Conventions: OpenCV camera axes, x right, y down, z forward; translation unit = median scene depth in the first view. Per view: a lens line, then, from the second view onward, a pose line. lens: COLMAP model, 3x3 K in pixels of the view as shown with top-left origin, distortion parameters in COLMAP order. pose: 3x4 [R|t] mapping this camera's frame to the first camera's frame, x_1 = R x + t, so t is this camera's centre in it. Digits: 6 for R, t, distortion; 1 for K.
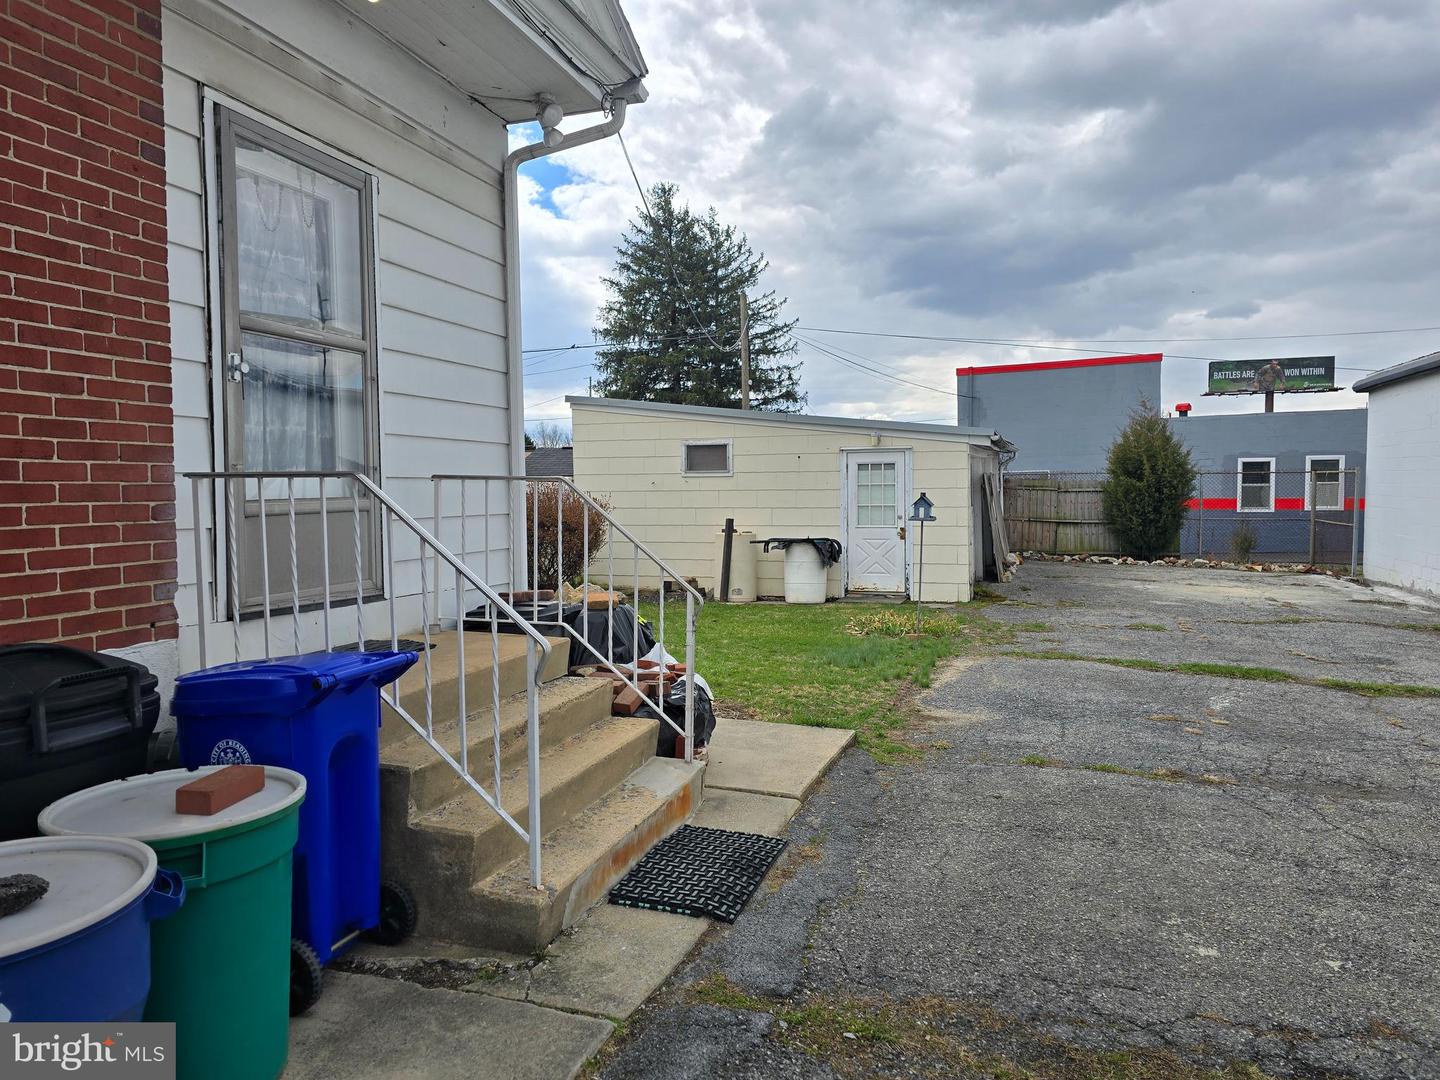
lens RADIAL K [[945.3, 0, 720.0], [0, 945.3, 540.0], [0, 0, 1]] dist [0.089363, -0.076277]
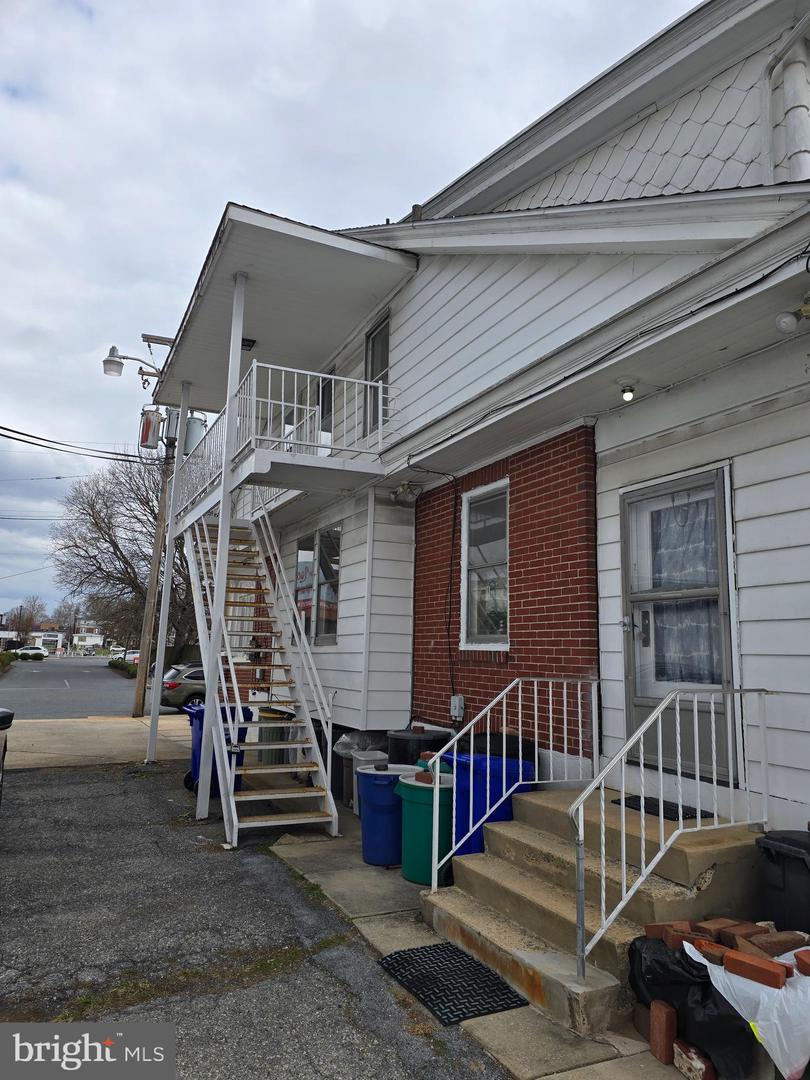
lens RADIAL K [[744.9, 0, 402.1], [0, 744.9, 546.0], [0, 0, 1]] dist [0.094460, -0.095830]
pose [[-0.714270, -0.119478, -0.689597, 0.775216], [-0.066195, 0.992436, -0.103384, -0.136154], [0.696733, -0.028196, -0.716776, 1.603130]]
